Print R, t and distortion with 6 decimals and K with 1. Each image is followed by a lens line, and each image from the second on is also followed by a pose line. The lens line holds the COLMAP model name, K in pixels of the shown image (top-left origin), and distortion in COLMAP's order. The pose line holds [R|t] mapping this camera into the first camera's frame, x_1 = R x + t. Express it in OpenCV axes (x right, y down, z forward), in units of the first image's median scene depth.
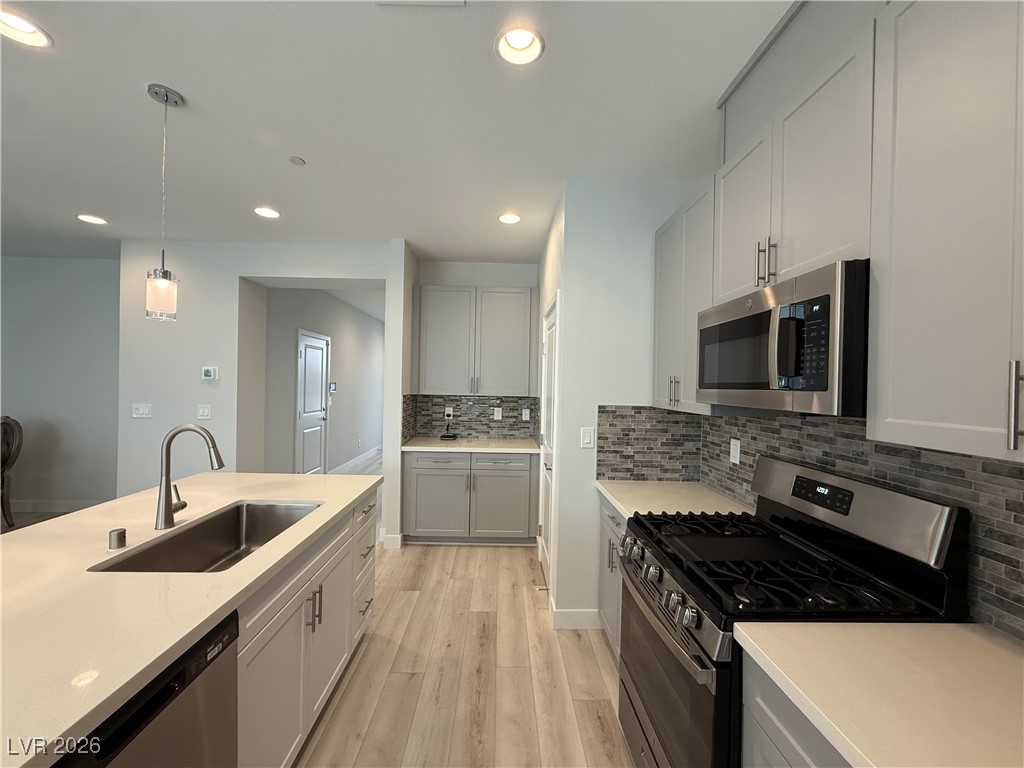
lens RADIAL K [[406.4, 0, 510.0], [0, 406.4, 384.3], [0, 0, 1]] dist [-0.000174, 0.000187]
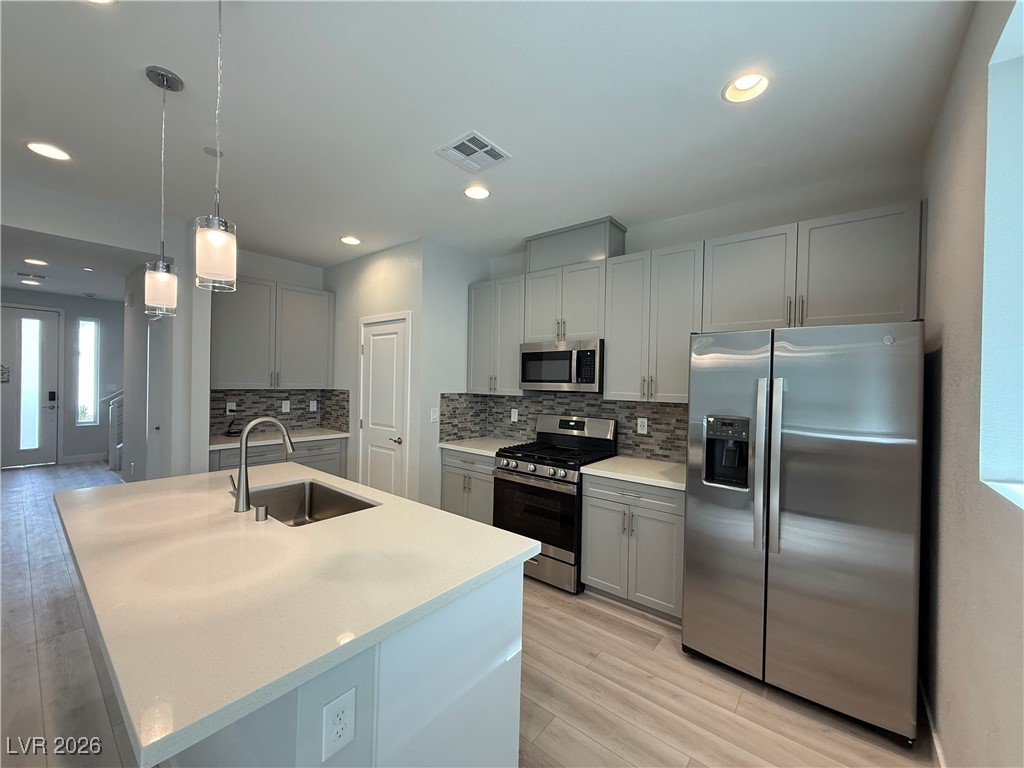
lens RADIAL K [[406.4, 0, 507.9], [0, 406.4, 383.3], [0, 0, 1]] dist [-0.000174, 0.000187]
pose [[0.654703, -0.009781, 0.755823, -0.839245], [-0.005586, 0.999826, 0.017778, -0.014868], [-0.755865, -0.015861, 0.654535, -0.195478]]
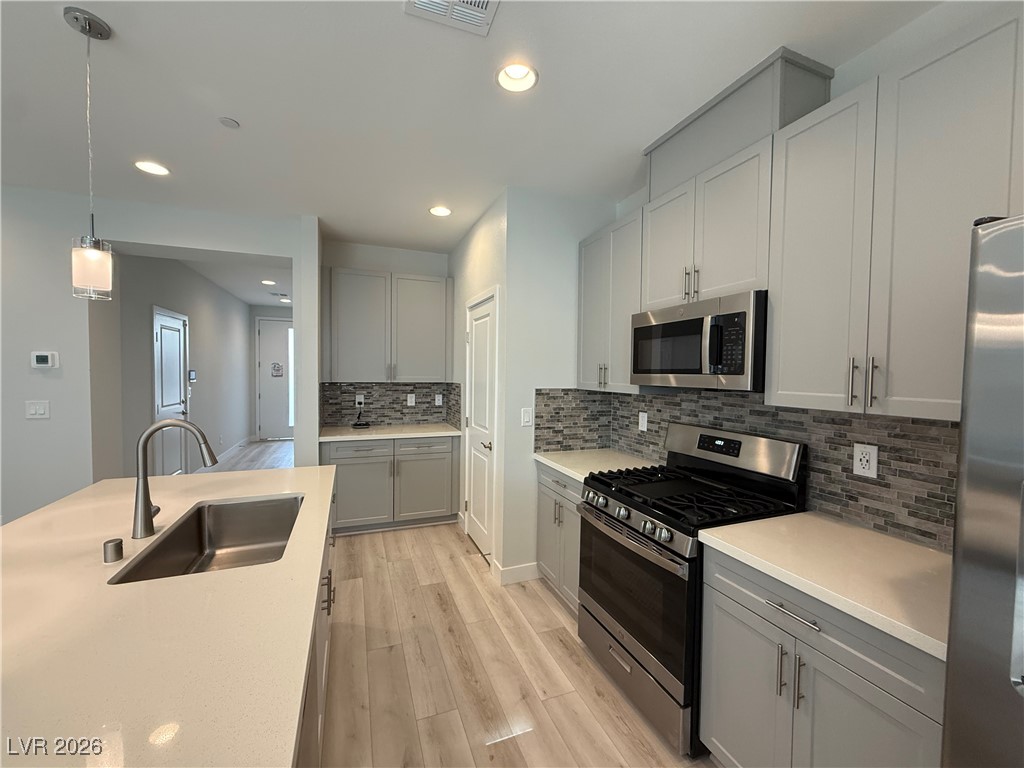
lens RADIAL K [[406.4, 0, 509.3], [0, 406.4, 383.6], [0, 0, 1]] dist [-0.000174, 0.000187]
pose [[0.941025, -0.018643, 0.337822, -0.268875], [0.007056, 0.999345, 0.035495, -0.004878], [-0.338263, -0.031018, 0.940540, -0.068811]]
